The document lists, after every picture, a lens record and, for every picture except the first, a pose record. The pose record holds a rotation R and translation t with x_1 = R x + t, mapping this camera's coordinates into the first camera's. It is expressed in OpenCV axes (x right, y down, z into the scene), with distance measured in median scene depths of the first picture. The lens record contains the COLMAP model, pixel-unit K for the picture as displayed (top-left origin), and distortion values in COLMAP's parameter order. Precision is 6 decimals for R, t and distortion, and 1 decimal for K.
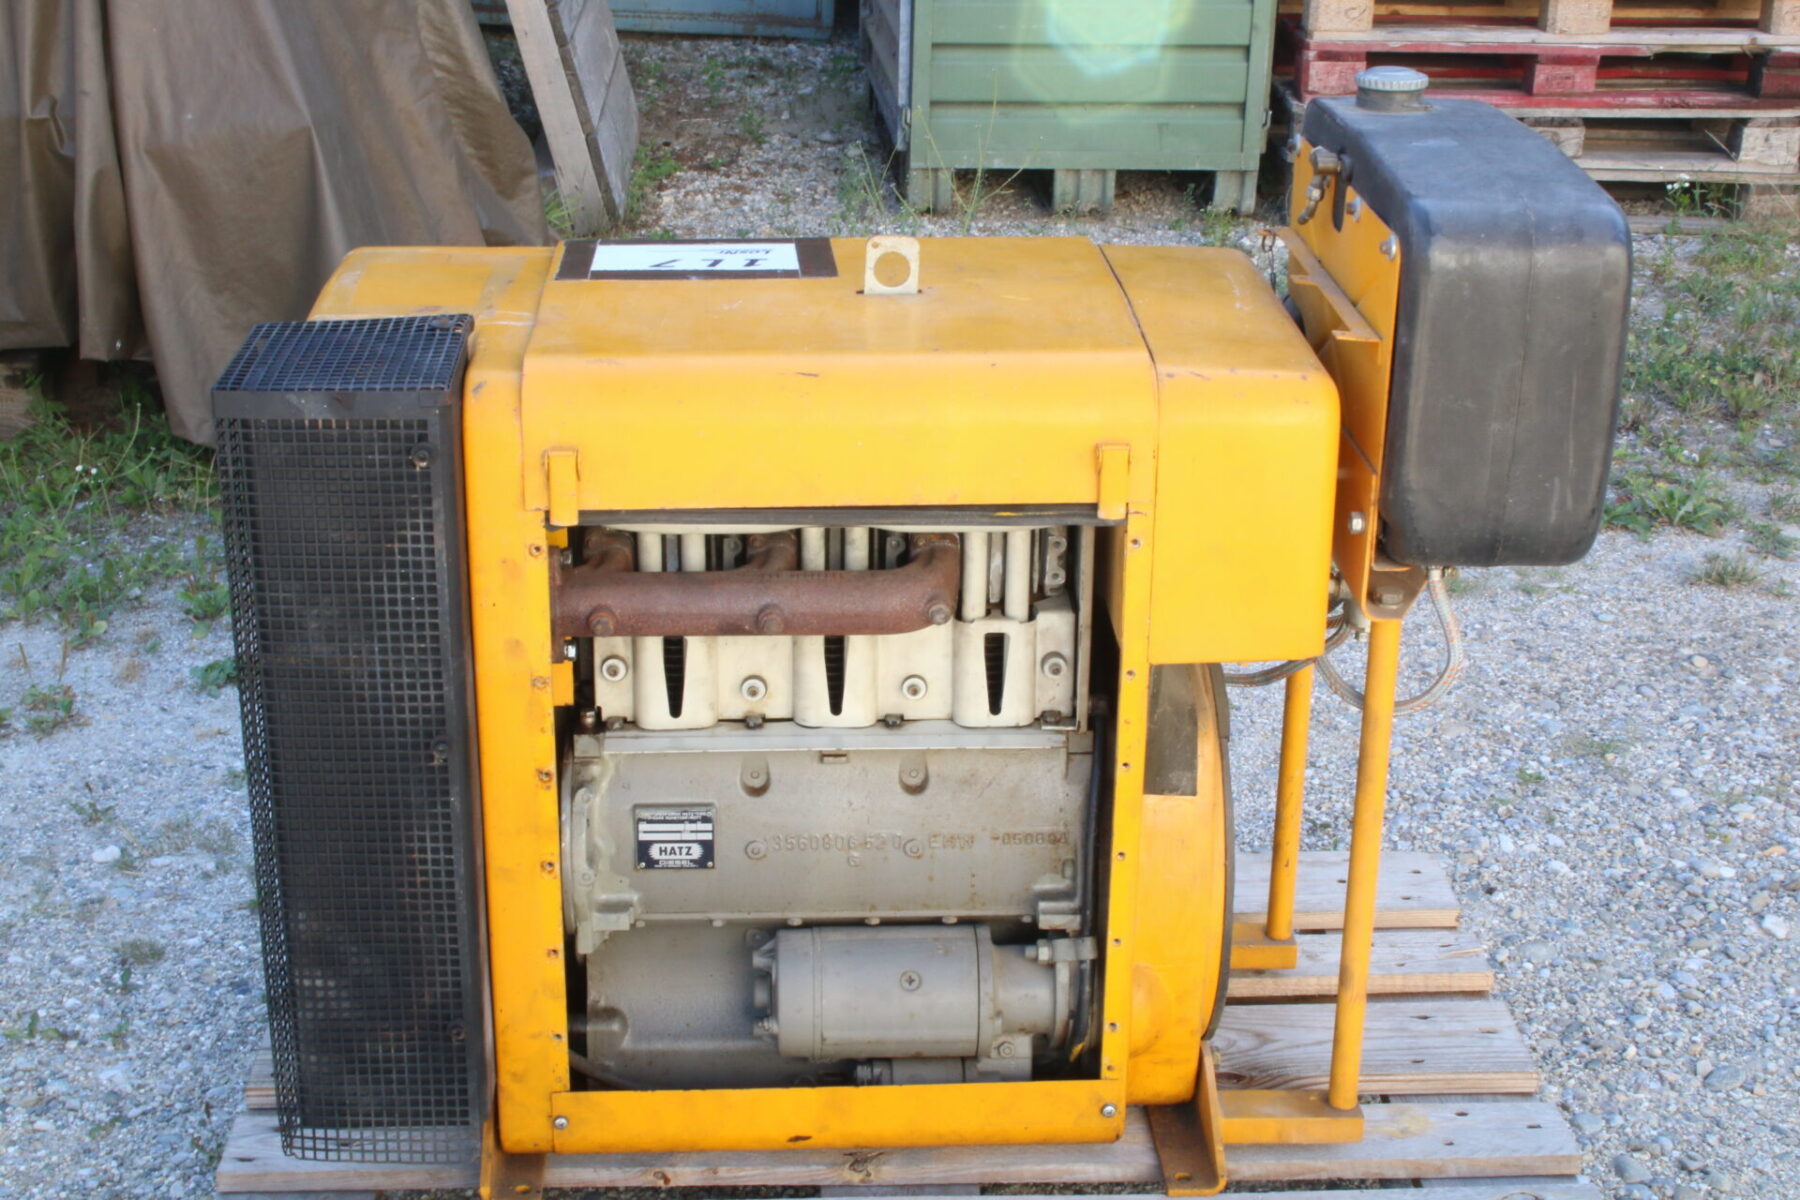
lens RADIAL K [[2784.6, 0, 899.9], [0, 2784.6, 601.9], [0, 0, 1]] dist [0.220477, 0.000000]
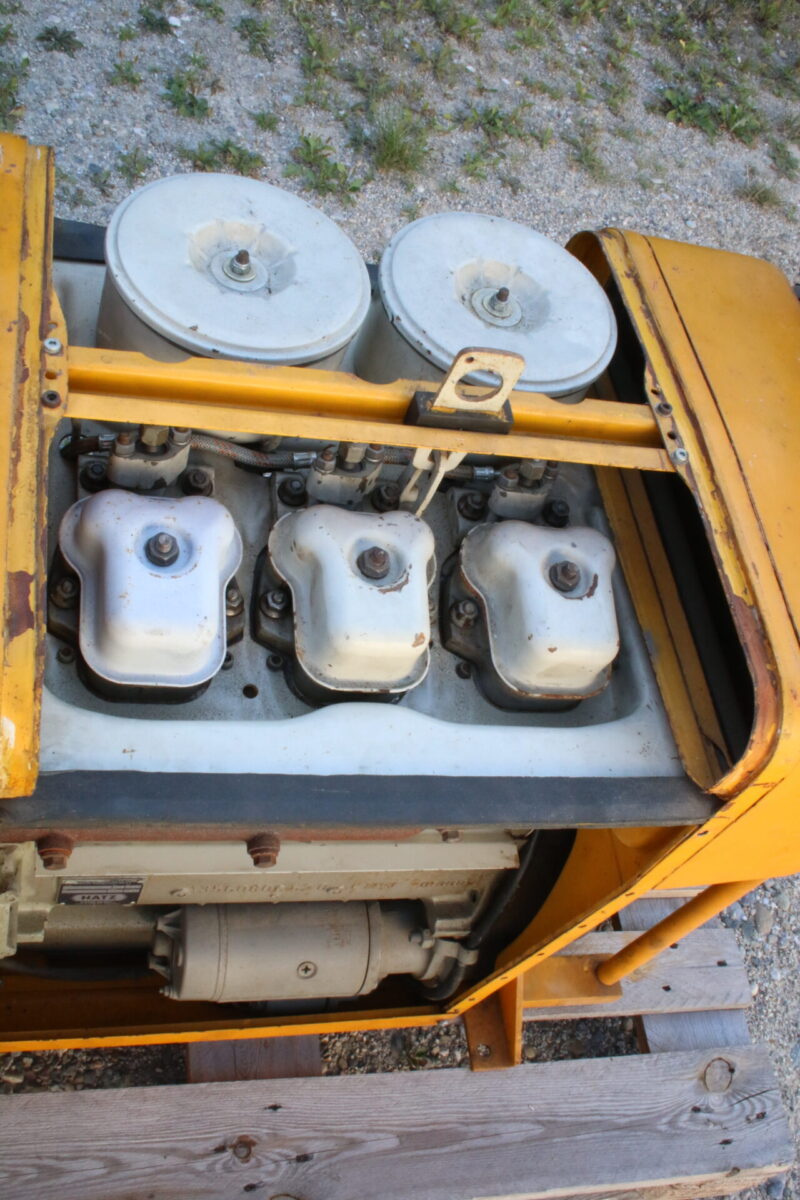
lens RADIAL K [[1313.3, 0, 400.6], [0, 1313.3, 599.1], [0, 0, 1]] dist [0.013575, 0.000000]
pose [[0.957070, 0.100234, 0.271976, -0.110640], [-0.226784, 0.843299, 0.487254, -0.232632], [-0.180518, -0.528015, 0.829827, 0.640325]]
